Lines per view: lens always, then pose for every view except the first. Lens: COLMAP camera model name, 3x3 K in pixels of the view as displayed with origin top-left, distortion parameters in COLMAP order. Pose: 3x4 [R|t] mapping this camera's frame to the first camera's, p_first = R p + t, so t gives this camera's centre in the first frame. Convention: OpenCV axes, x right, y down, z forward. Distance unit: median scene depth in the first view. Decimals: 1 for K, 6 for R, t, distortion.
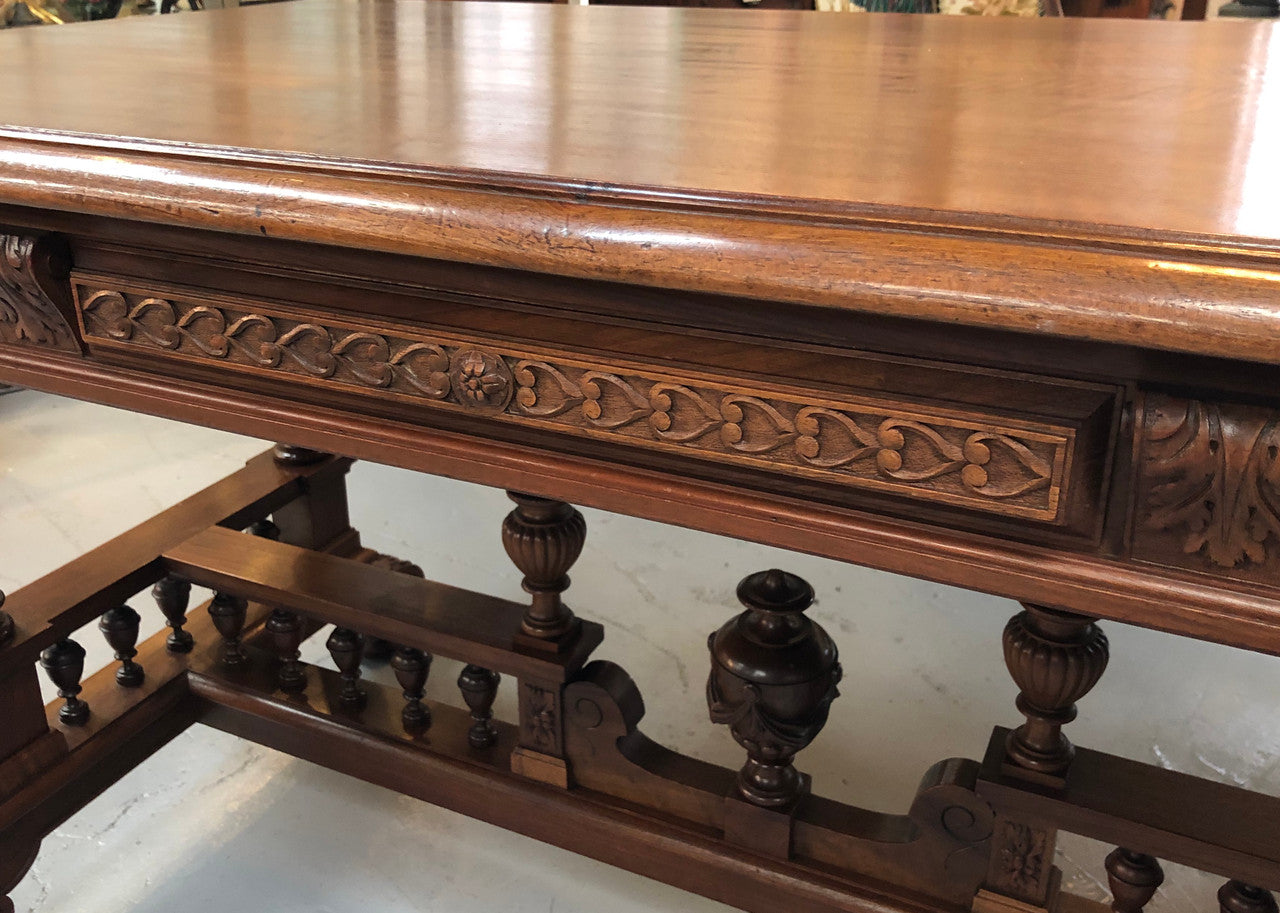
lens RADIAL K [[1258.2, 0, 635.5], [0, 1258.2, 431.7], [0, 0, 1]] dist [0.016034, 0.007399]
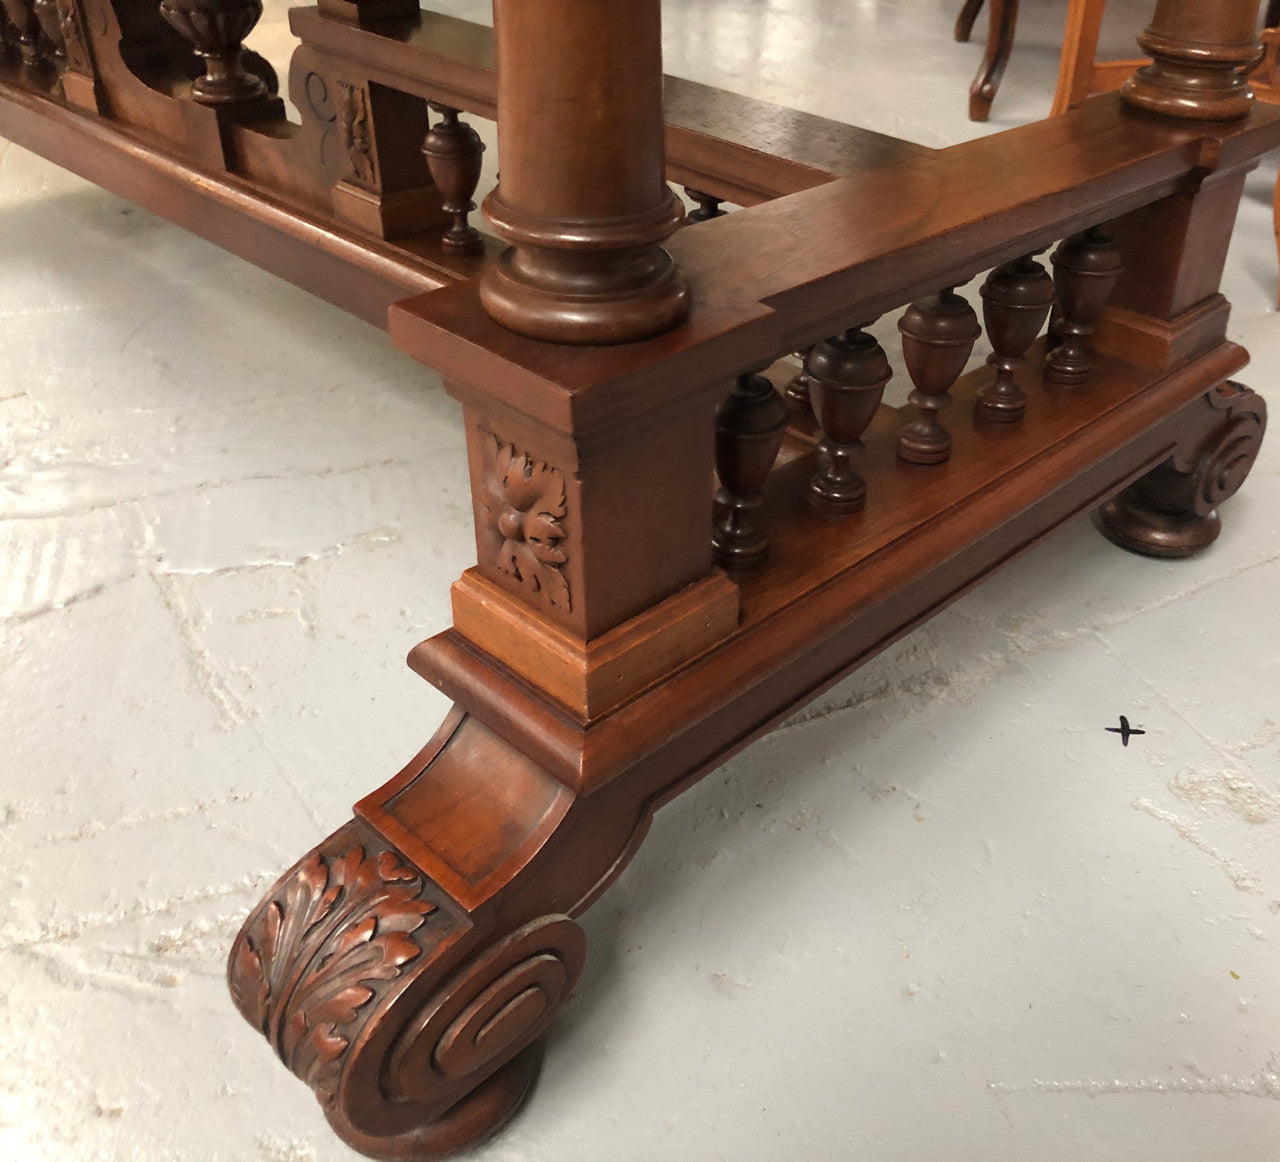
lens RADIAL K [[1274.4, 0, 758.8], [0, 1274.4, 579.4], [0, 0, 1]] dist [0.039589, -0.013256]
pose [[0.959566, 0.194058, -0.203900, 0.721858], [-0.154961, 0.968908, 0.192886, 0.371603], [0.234991, -0.153490, 0.959802, 0.123290]]
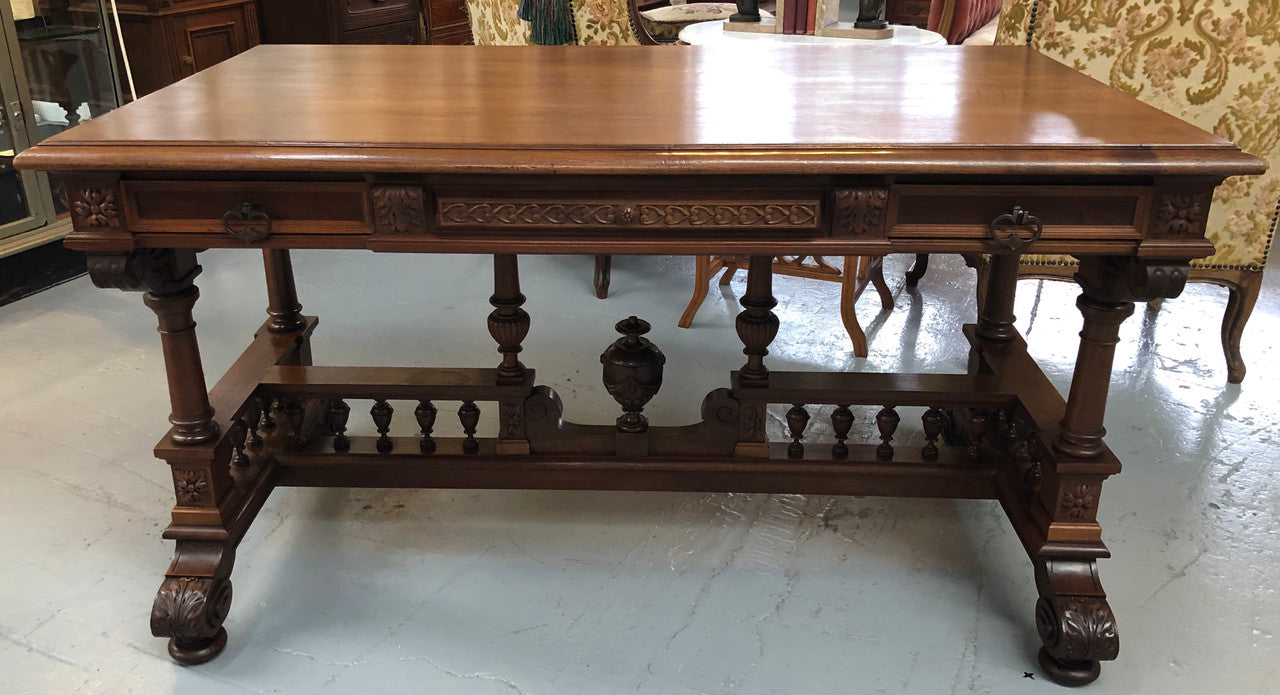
lens RADIAL K [[1088.4, 0, 640.0], [0, 1088.4, 347.5], [0, 0, 1]] dist [0.132498, -0.288675]
pose [[0.911051, -0.157387, 0.381072, -0.537506], [0.154168, 0.987268, 0.039174, 0.082229], [-0.382385, 0.023059, 0.923715, -0.660806]]
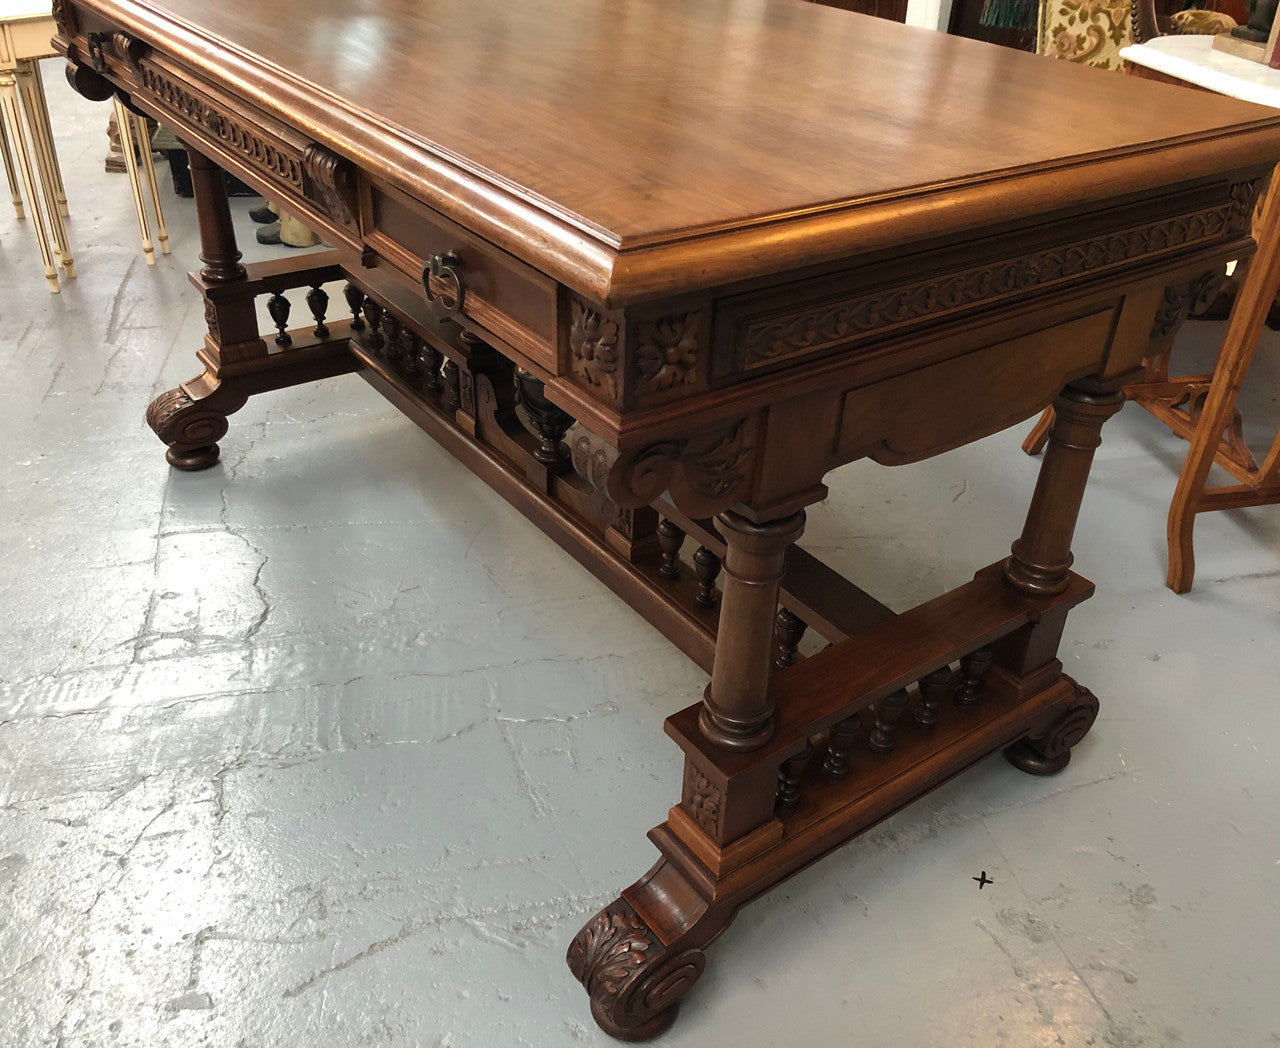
lens RADIAL K [[1164.4, 0, 696.5], [0, 1164.4, 522.4], [0, 0, 1]] dist [0.023831, 0.013009]
pose [[0.899491, 0.283993, -0.332059, 0.820298], [-0.233953, 0.954885, 0.182924, 0.031523], [0.369028, -0.086852, 0.925351, -0.405776]]
